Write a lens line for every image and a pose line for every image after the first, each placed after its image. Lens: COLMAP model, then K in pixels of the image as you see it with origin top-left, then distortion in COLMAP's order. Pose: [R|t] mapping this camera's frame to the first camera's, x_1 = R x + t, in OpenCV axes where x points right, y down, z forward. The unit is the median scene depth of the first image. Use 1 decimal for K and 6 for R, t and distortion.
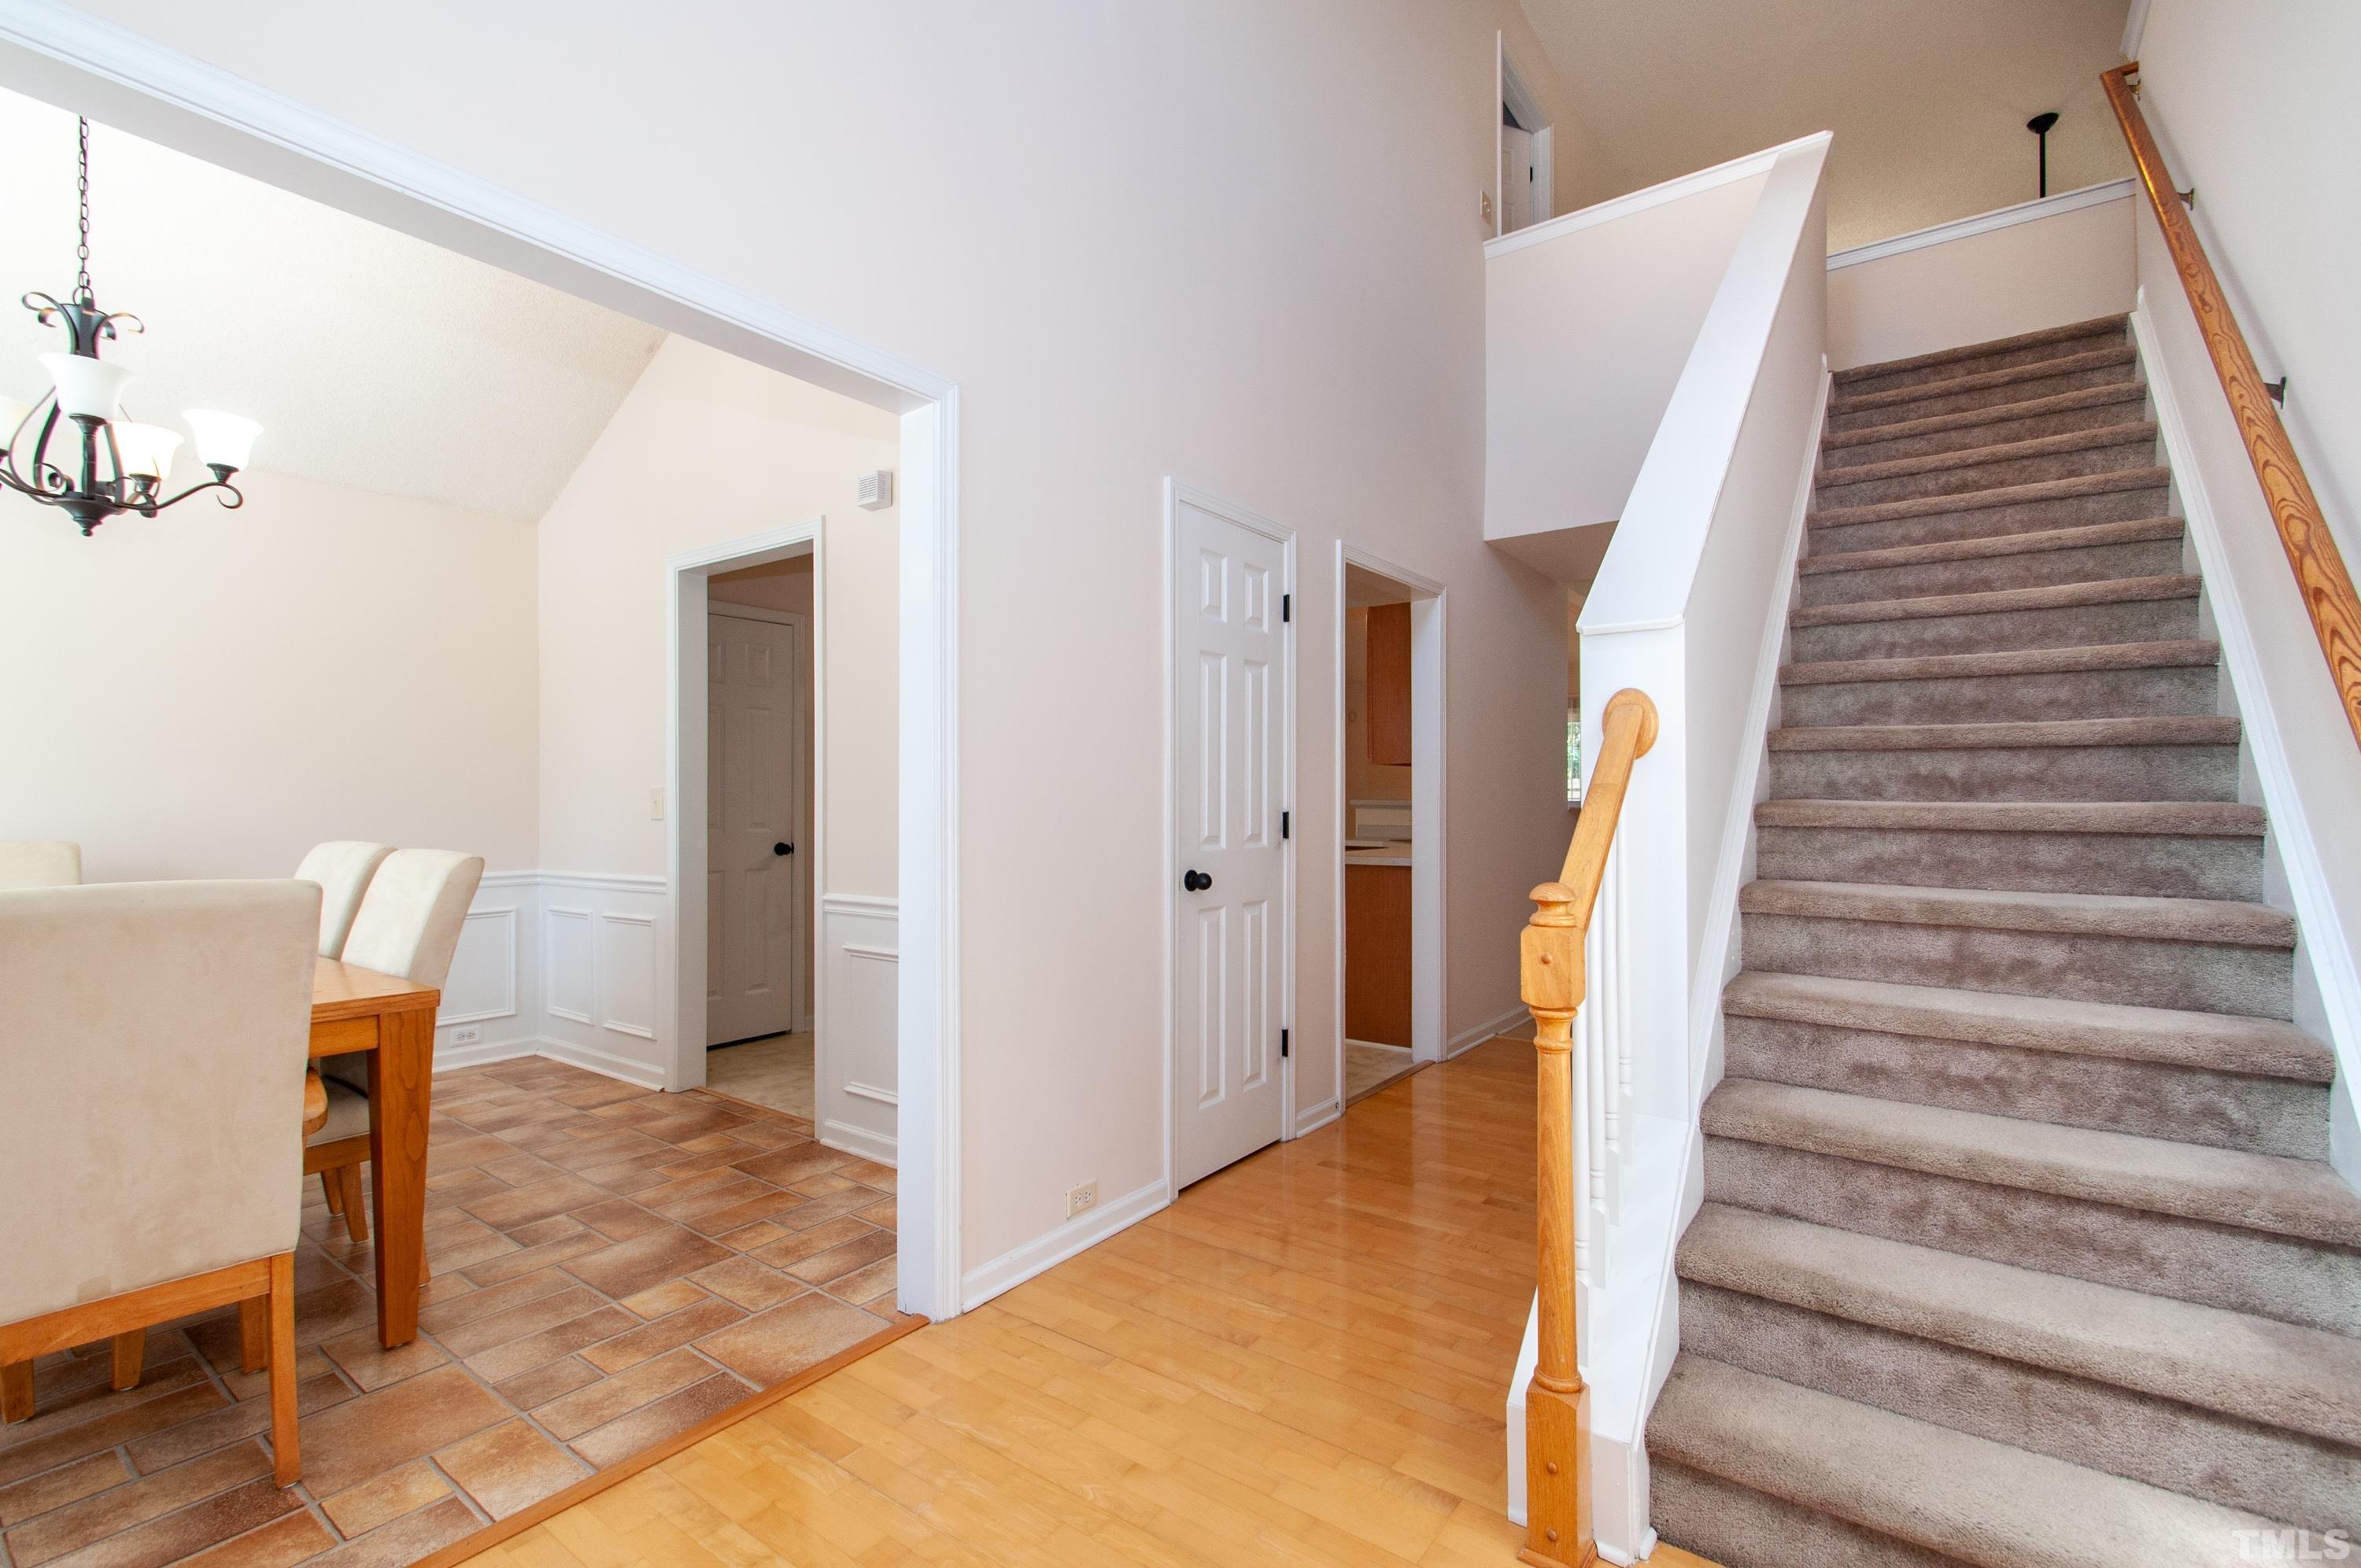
lens RADIAL K [[1045.6, 0, 1185.1], [0, 1045.6, 790.9], [0, 0, 1]] dist [0.005292, -0.003624]
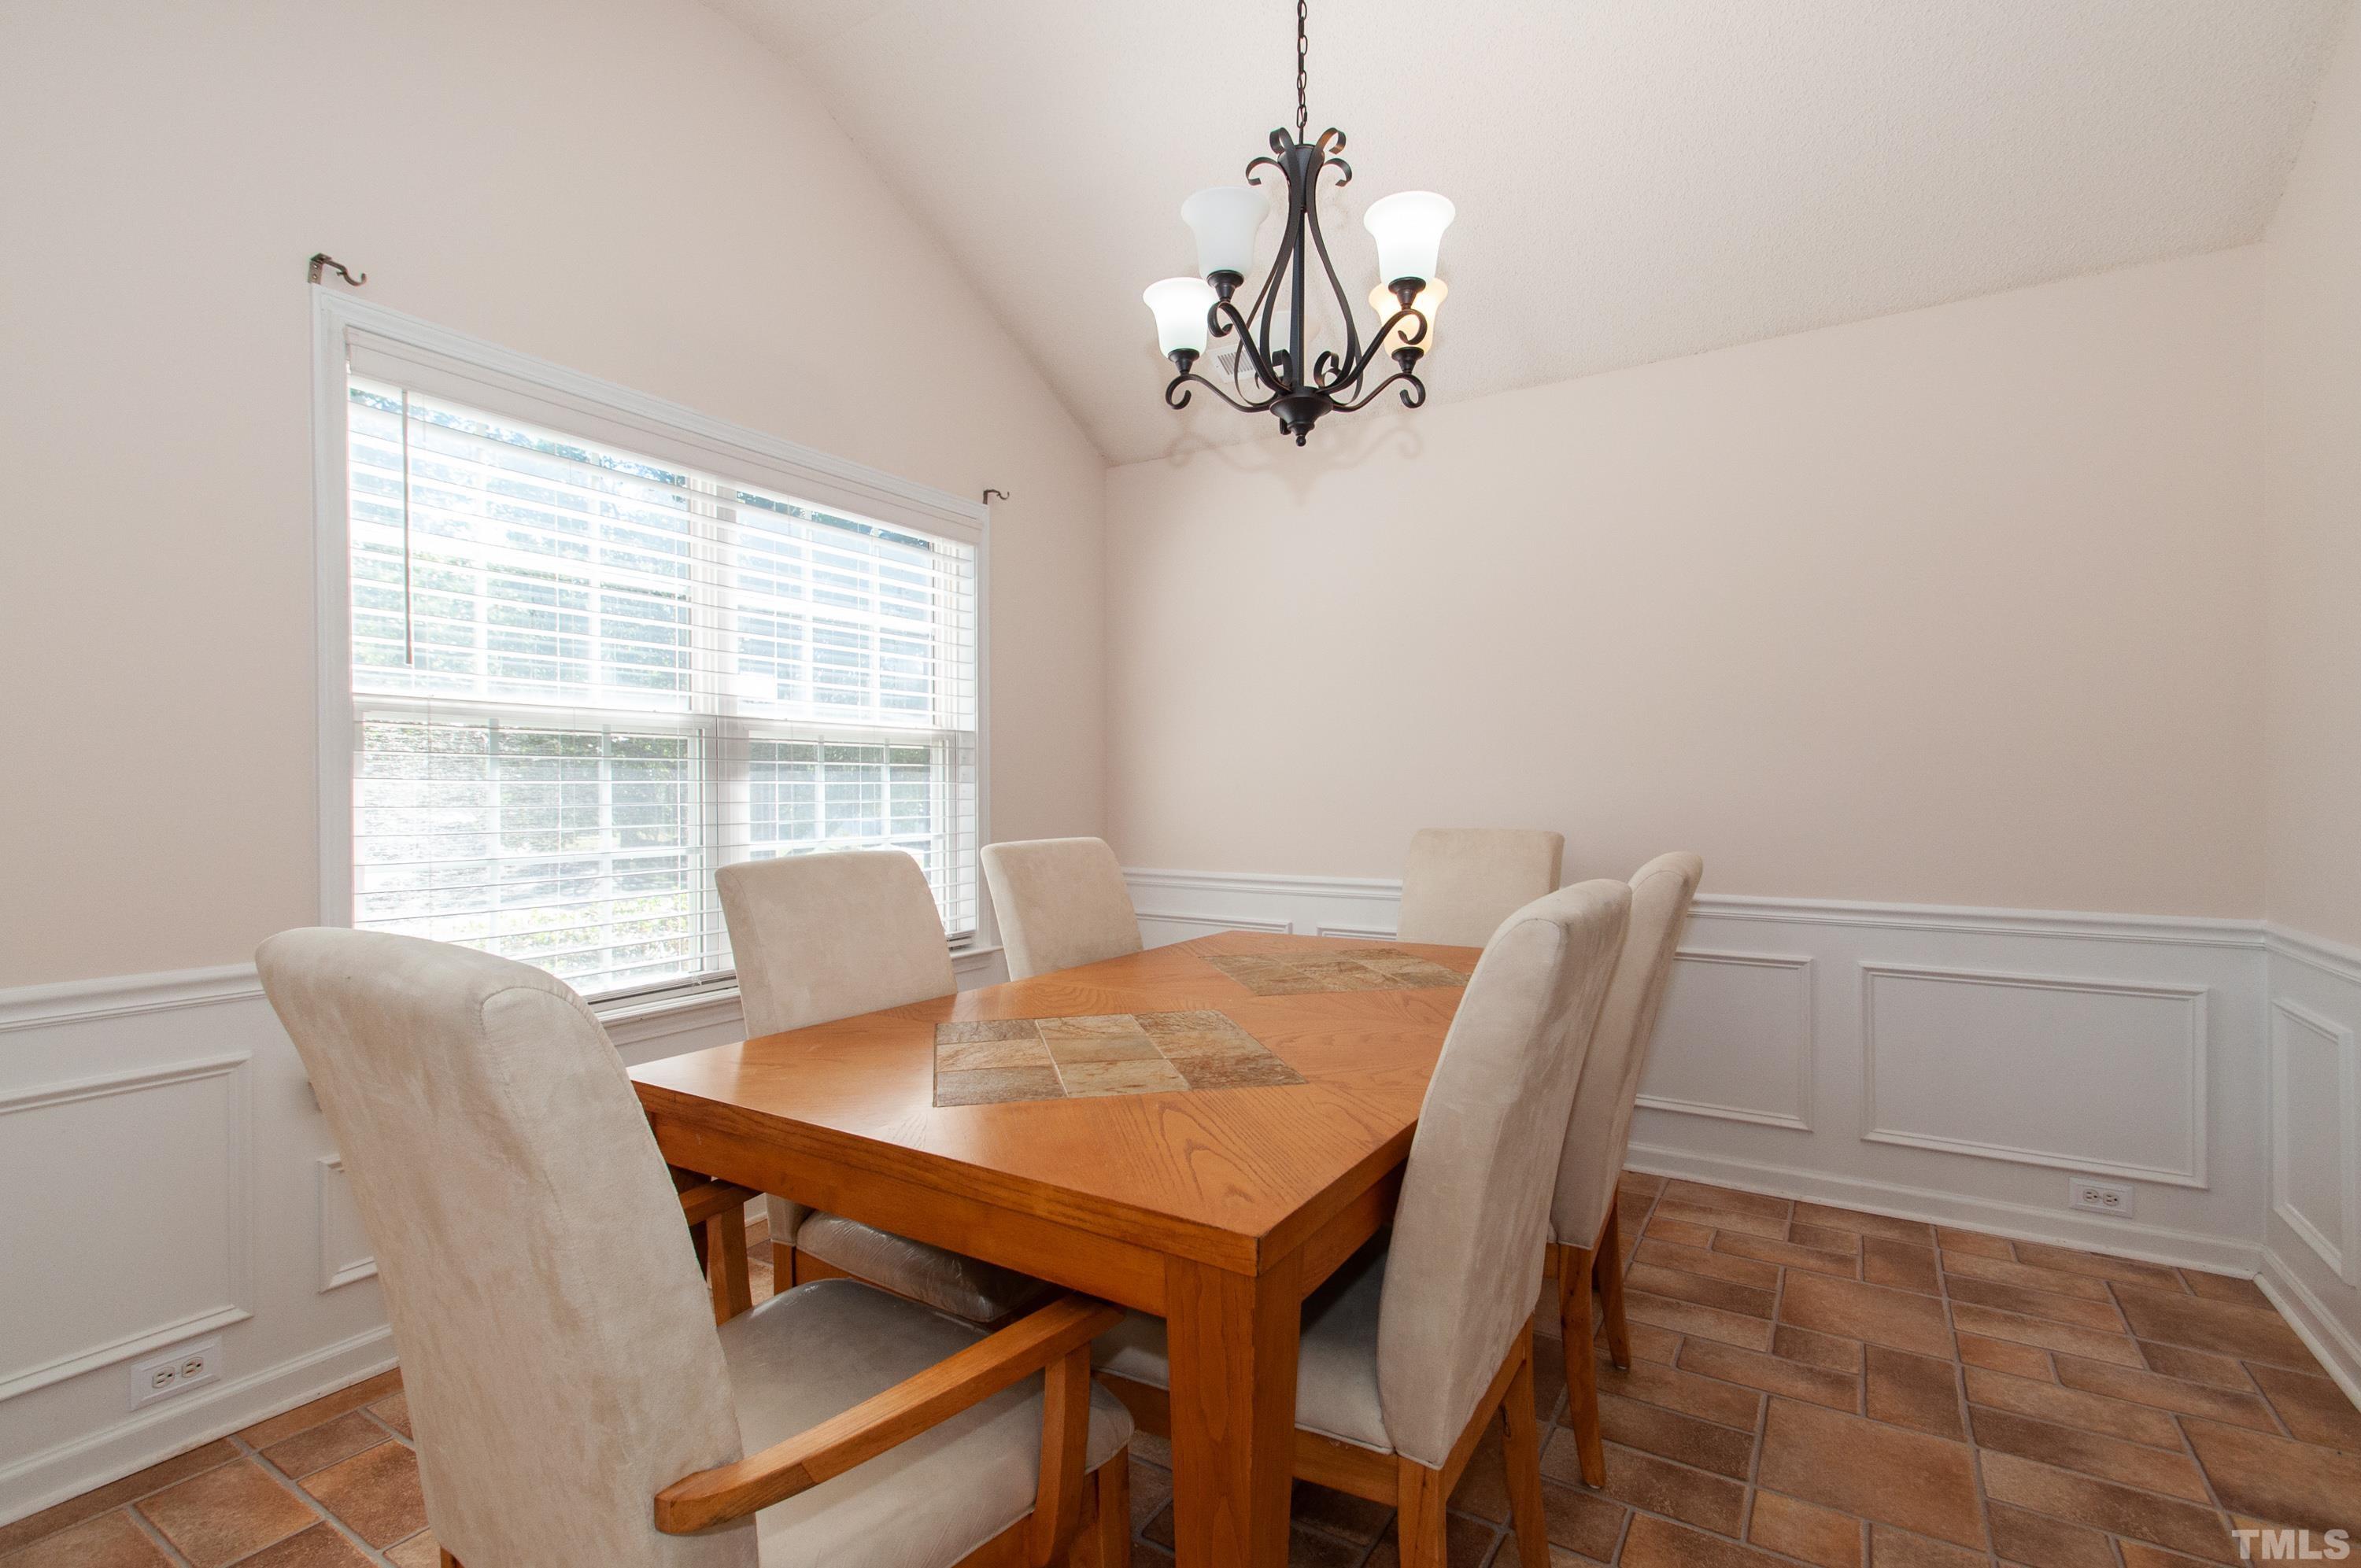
lens RADIAL K [[1045.6, 0, 1187.9], [0, 1045.6, 787.6], [0, 0, 1]] dist [0.005292, -0.003624]
pose [[0.062672, 0.002615, -0.998031, -0.174569], [0.005576, 0.999980, 0.002971, 0.005943], [0.998019, -0.005751, 0.062656, 0.556386]]
